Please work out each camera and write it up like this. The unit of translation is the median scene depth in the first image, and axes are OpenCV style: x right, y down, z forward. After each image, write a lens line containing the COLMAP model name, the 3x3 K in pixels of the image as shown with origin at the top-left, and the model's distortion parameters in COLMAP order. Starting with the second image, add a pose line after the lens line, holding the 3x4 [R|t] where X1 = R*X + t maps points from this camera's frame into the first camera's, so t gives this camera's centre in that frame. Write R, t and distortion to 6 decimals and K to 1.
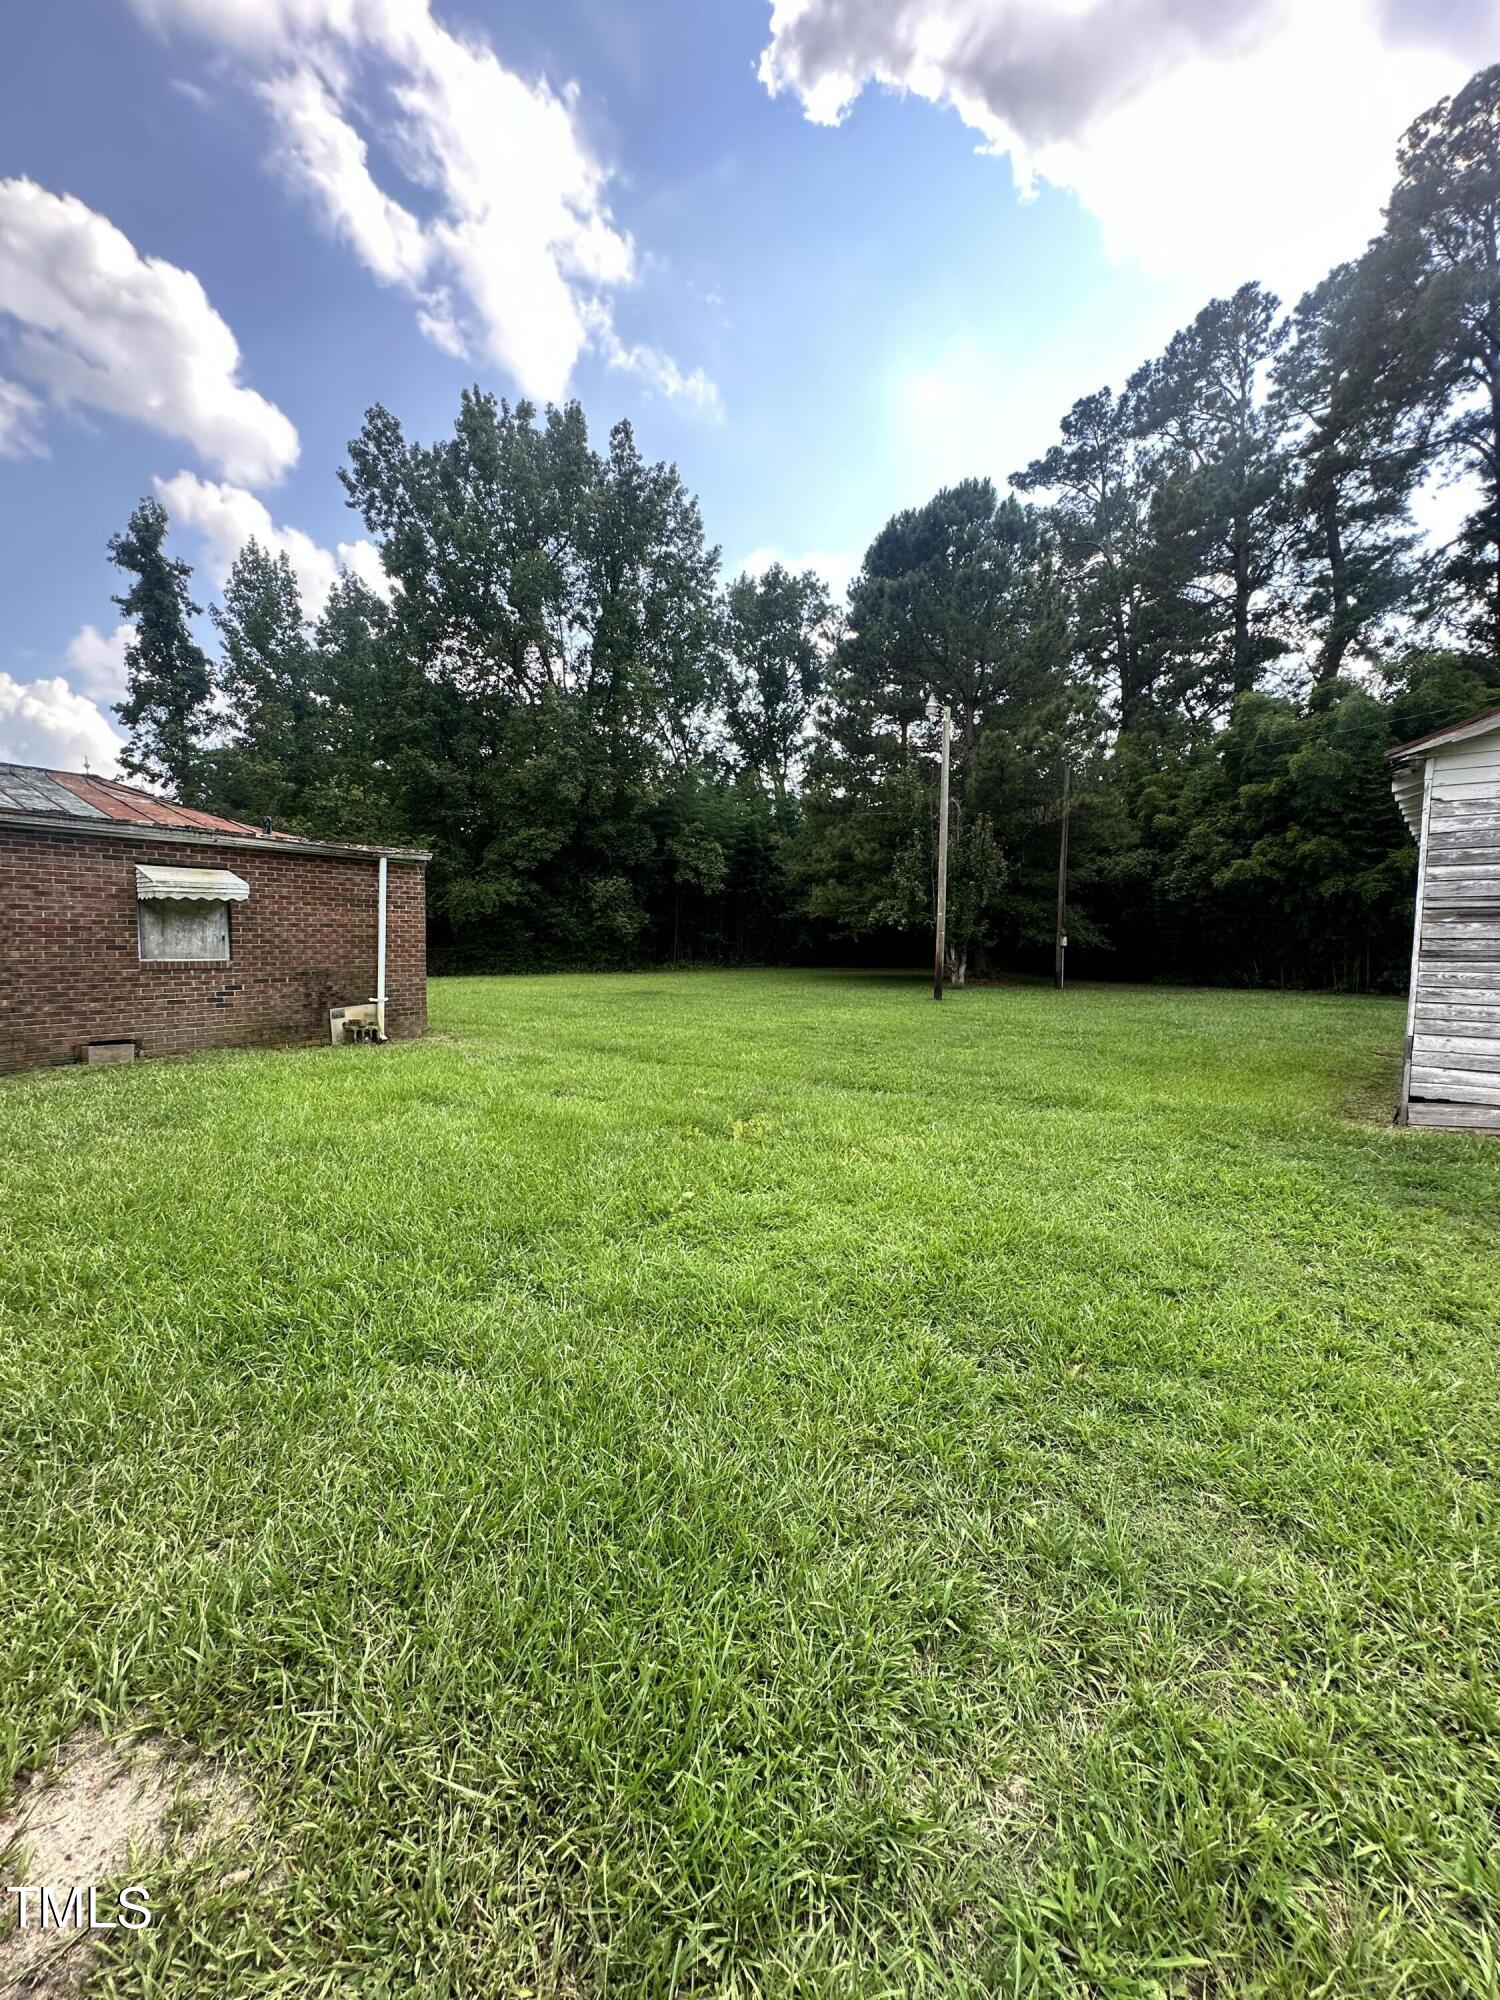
lens RADIAL K [[801.2, 0, 752.4], [0, 801.2, 1004.3], [0, 0, 1]] dist [0.000713, 0.000490]
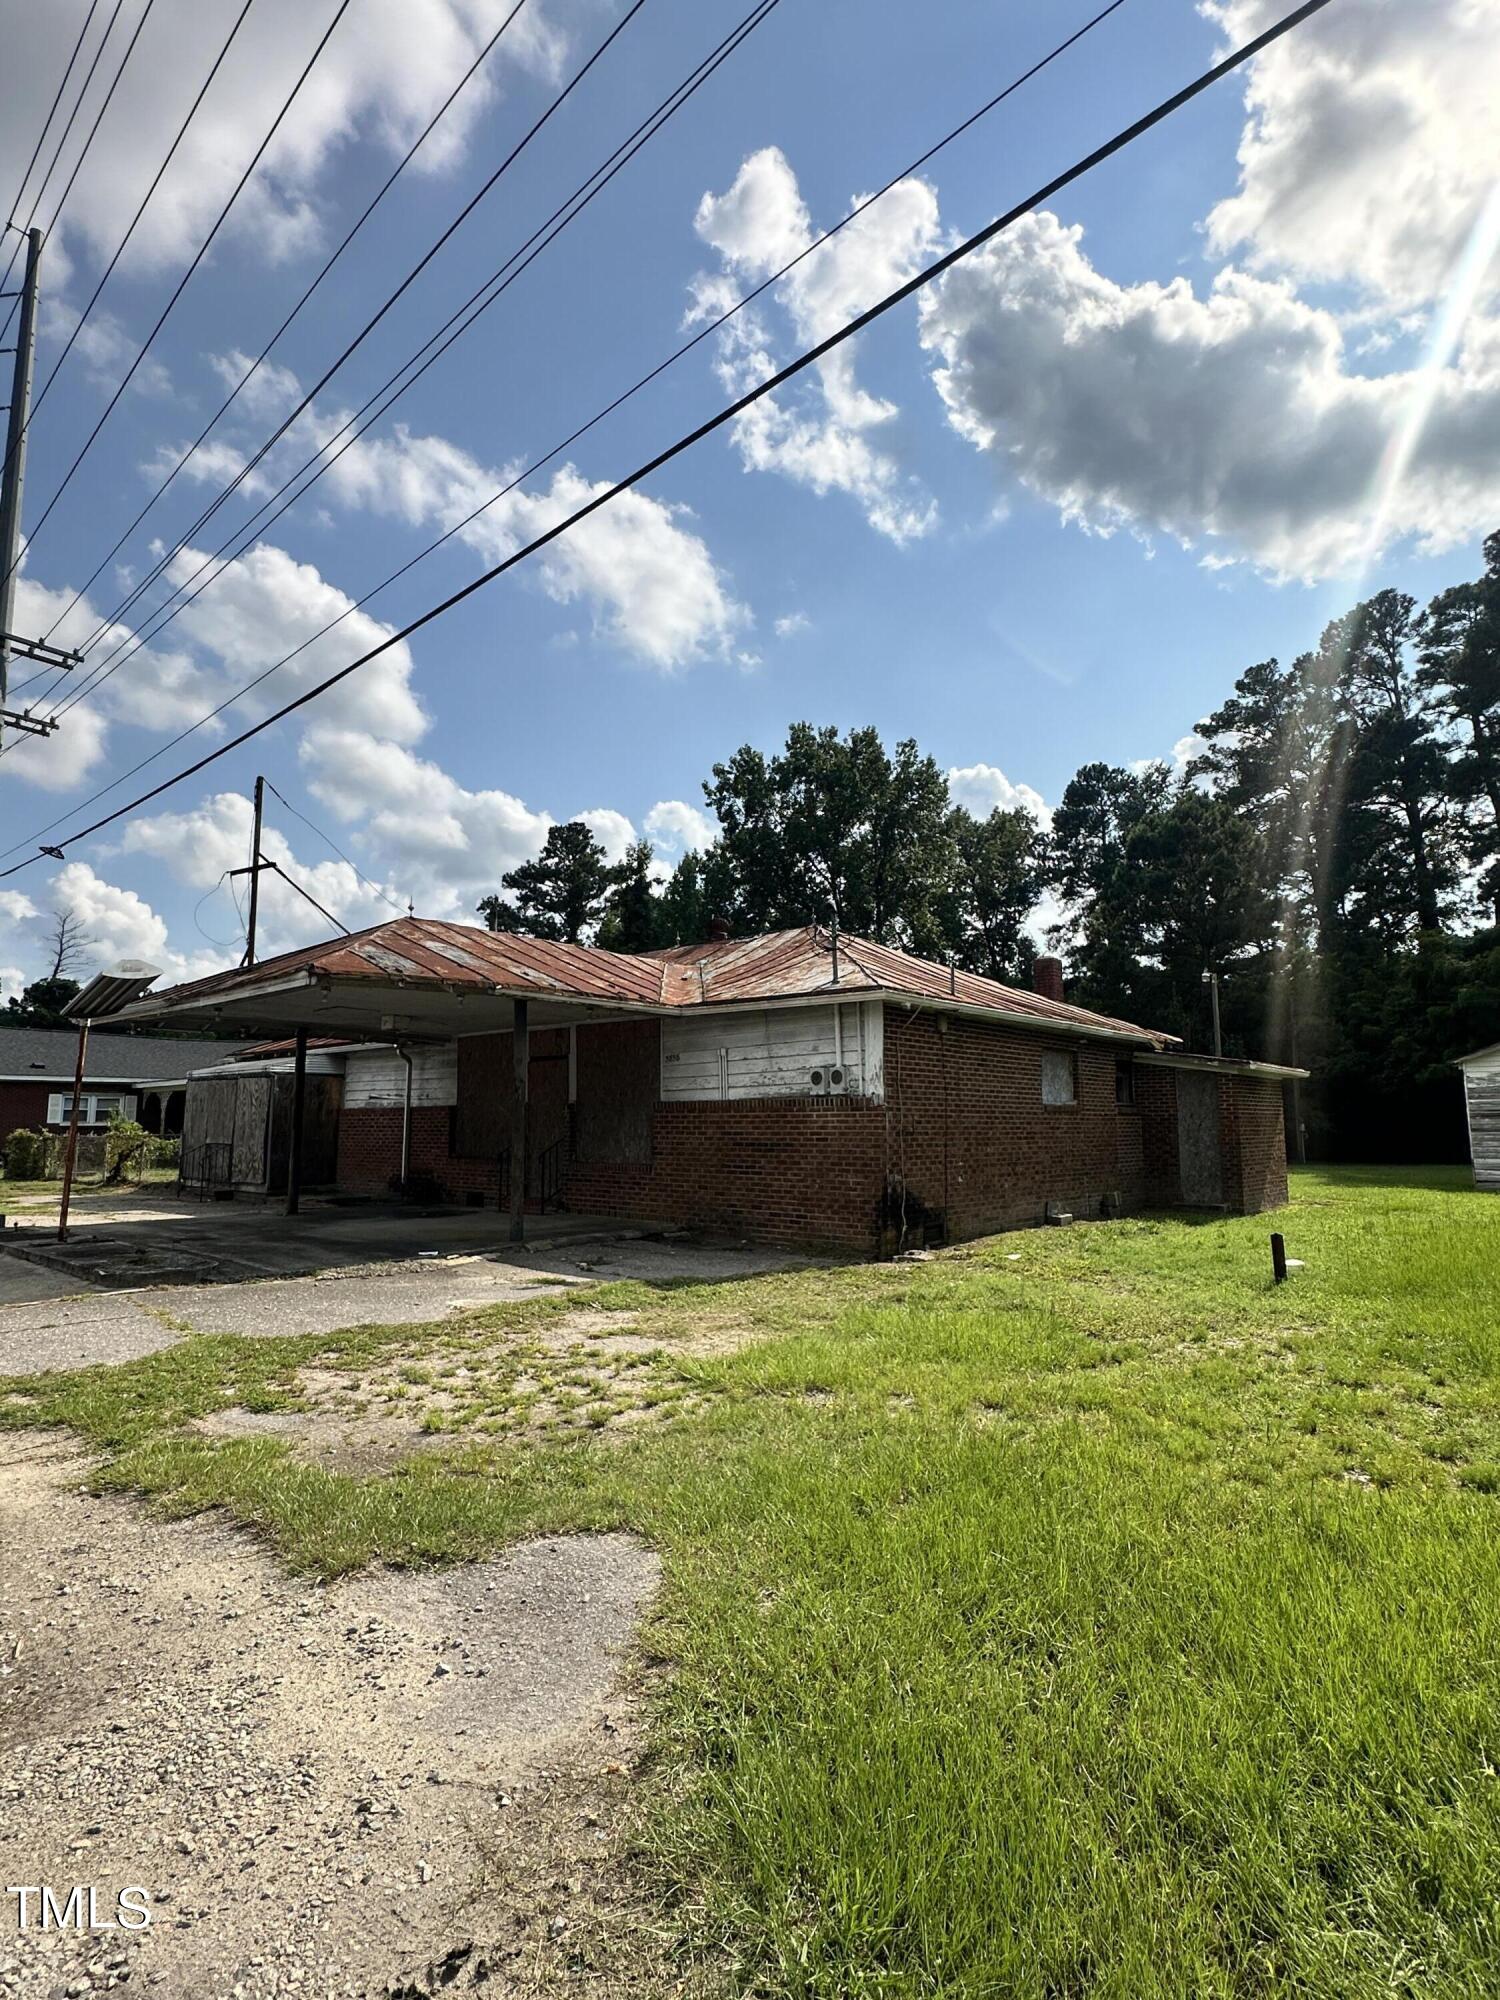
lens RADIAL K [[1038.6, 0, 745.4], [0, 1038.6, 998.7], [0, 0, 1]] dist [0.003234, -0.000043]
pose [[0.997020, -0.017437, -0.075149, -0.251323], [0.001655, 0.978730, -0.205144, 0.040759], [0.077128, 0.204409, 0.975842, -0.500259]]
